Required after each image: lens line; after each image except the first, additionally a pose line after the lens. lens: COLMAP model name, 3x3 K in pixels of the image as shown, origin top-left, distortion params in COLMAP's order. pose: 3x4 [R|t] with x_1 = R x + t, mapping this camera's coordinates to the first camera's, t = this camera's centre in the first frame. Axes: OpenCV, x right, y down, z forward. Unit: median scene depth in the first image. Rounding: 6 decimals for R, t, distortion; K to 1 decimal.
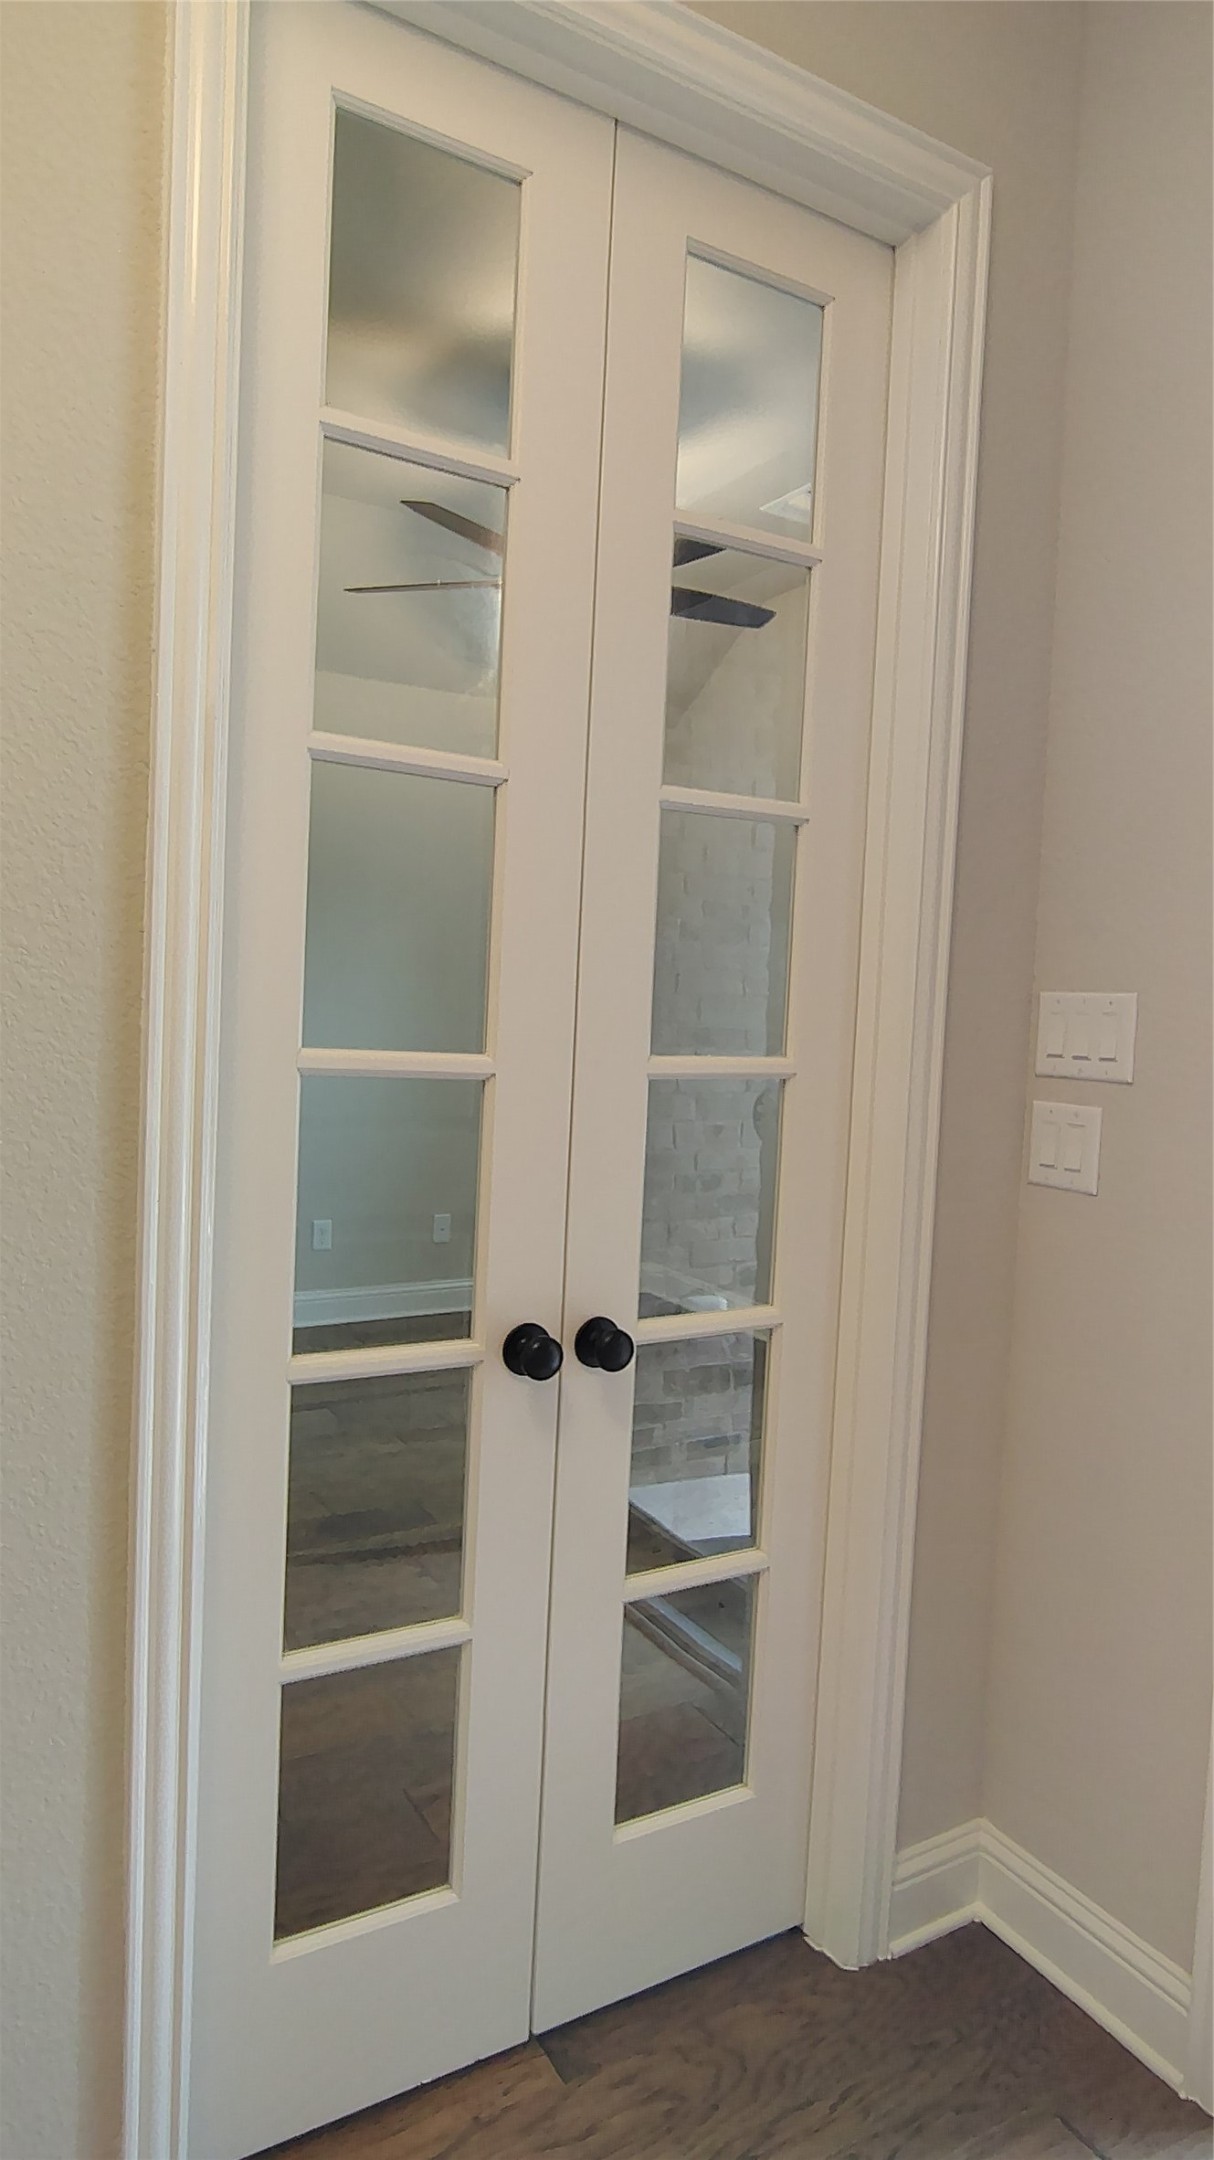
lens RADIAL K [[1260.1, 0, 607.5], [0, 1260.1, 1077.4], [0, 0, 1]] dist [-0.012601, 0.000661]
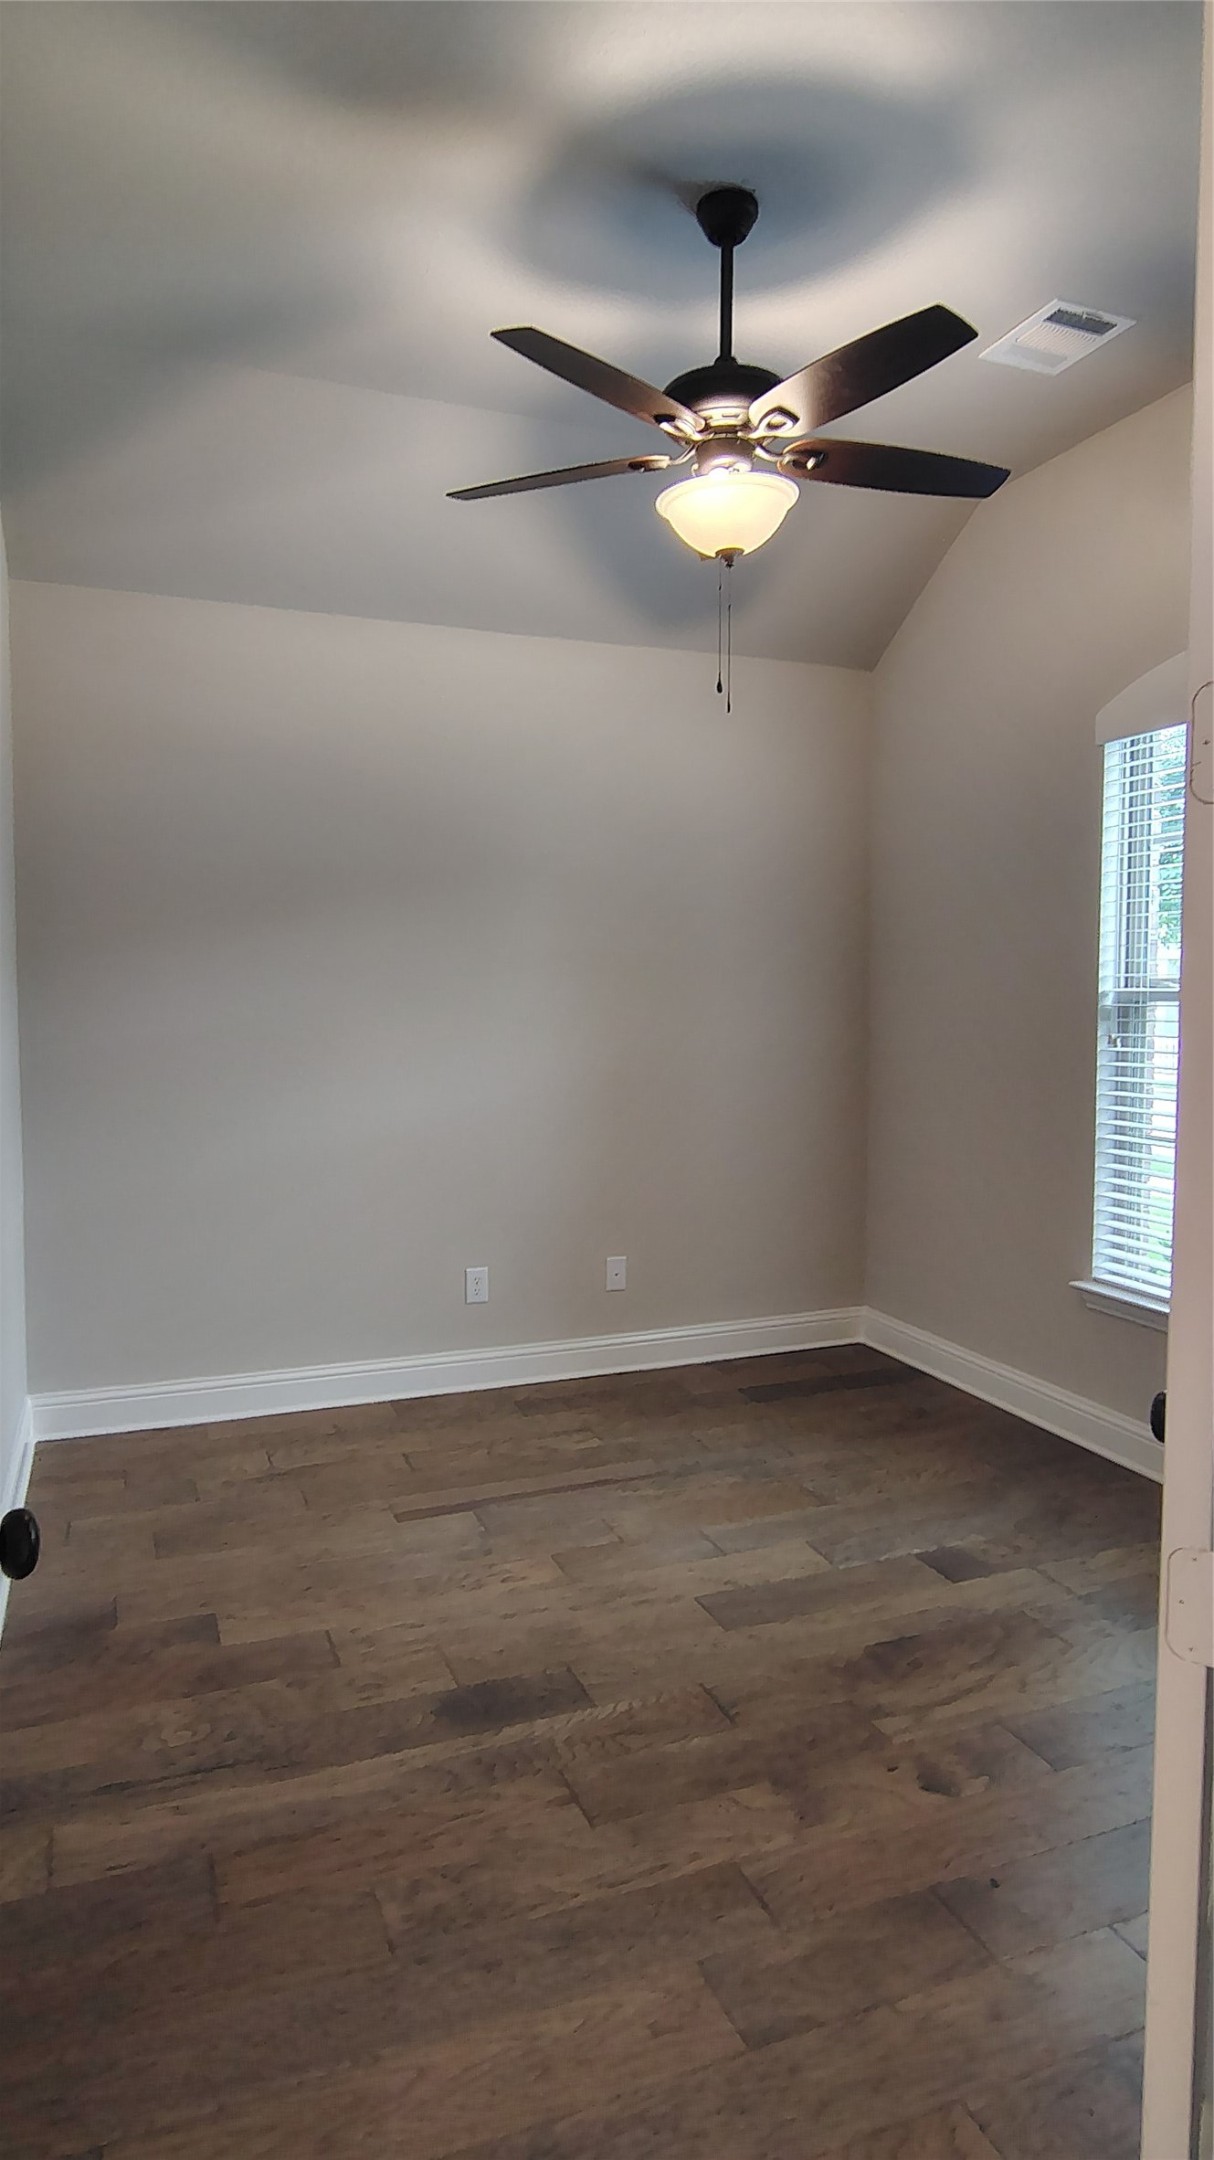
lens RADIAL K [[1260.1, 0, 609.2], [0, 1260.1, 1082.6], [0, 0, 1]] dist [-0.012601, 0.000661]
pose [[0.986656, -0.033450, -0.159348, 0.004719], [0.034378, 0.999404, 0.003071, -0.015417], [0.159150, -0.008508, 0.987218, 0.214692]]
